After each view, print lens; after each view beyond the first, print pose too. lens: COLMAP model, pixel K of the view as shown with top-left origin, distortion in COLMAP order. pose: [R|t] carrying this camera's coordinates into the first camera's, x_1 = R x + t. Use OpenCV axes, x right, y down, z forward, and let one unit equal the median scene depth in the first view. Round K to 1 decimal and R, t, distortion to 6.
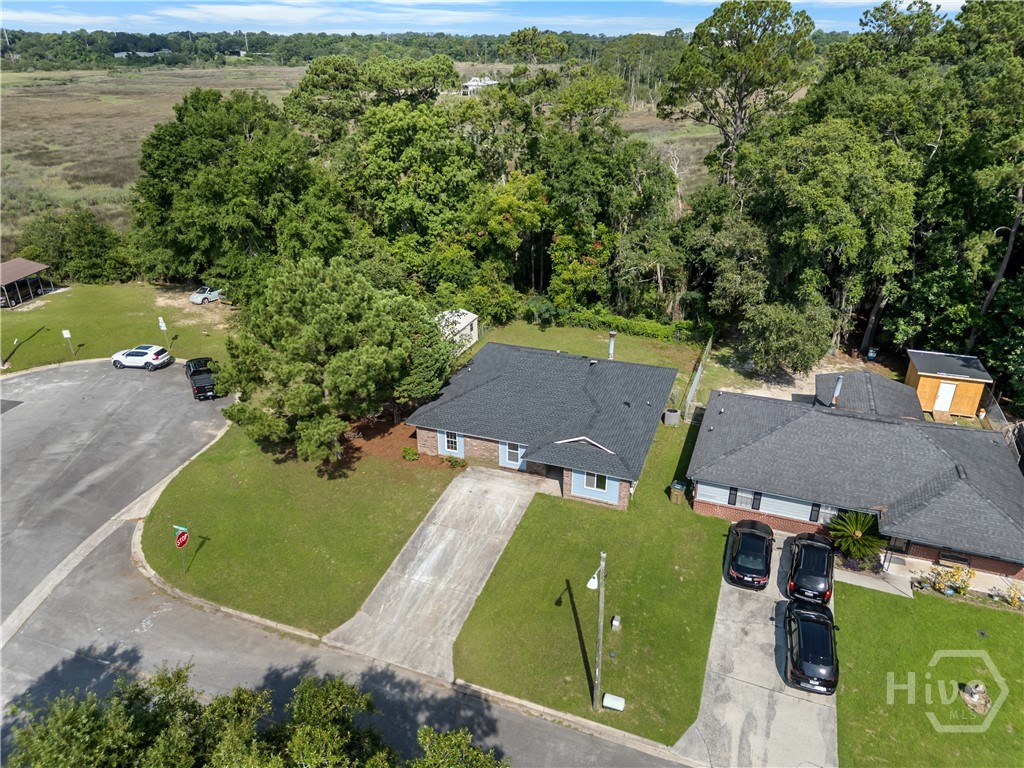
lens RADIAL K [[714.7, 0, 512.0], [0, 714.7, 384.0], [0, 0, 1]] dist [0.068353, -0.062495]
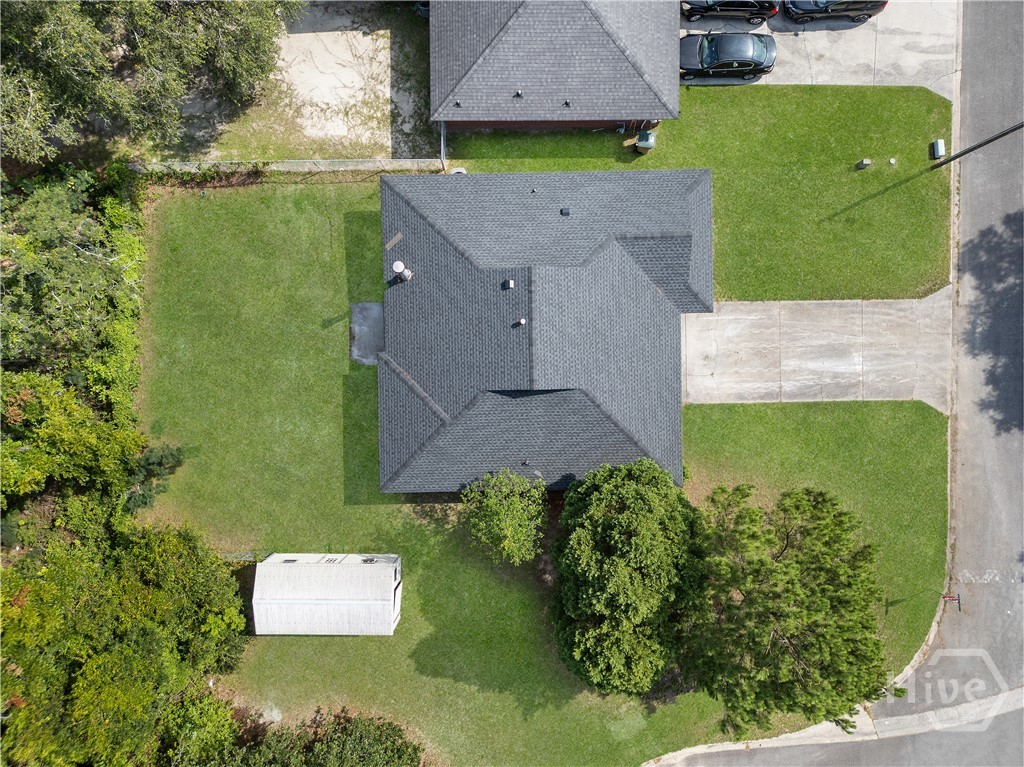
lens RADIAL K [[714.7, 0, 512.0], [0, 714.7, 383.5], [0, 0, 1]] dist [0.068353, -0.062495]
pose [[-0.354941, -0.934876, -0.004867, 0.017603], [0.405559, -0.158663, 0.900193, -0.607247], [-0.842341, 0.317542, 0.435464, 0.698093]]
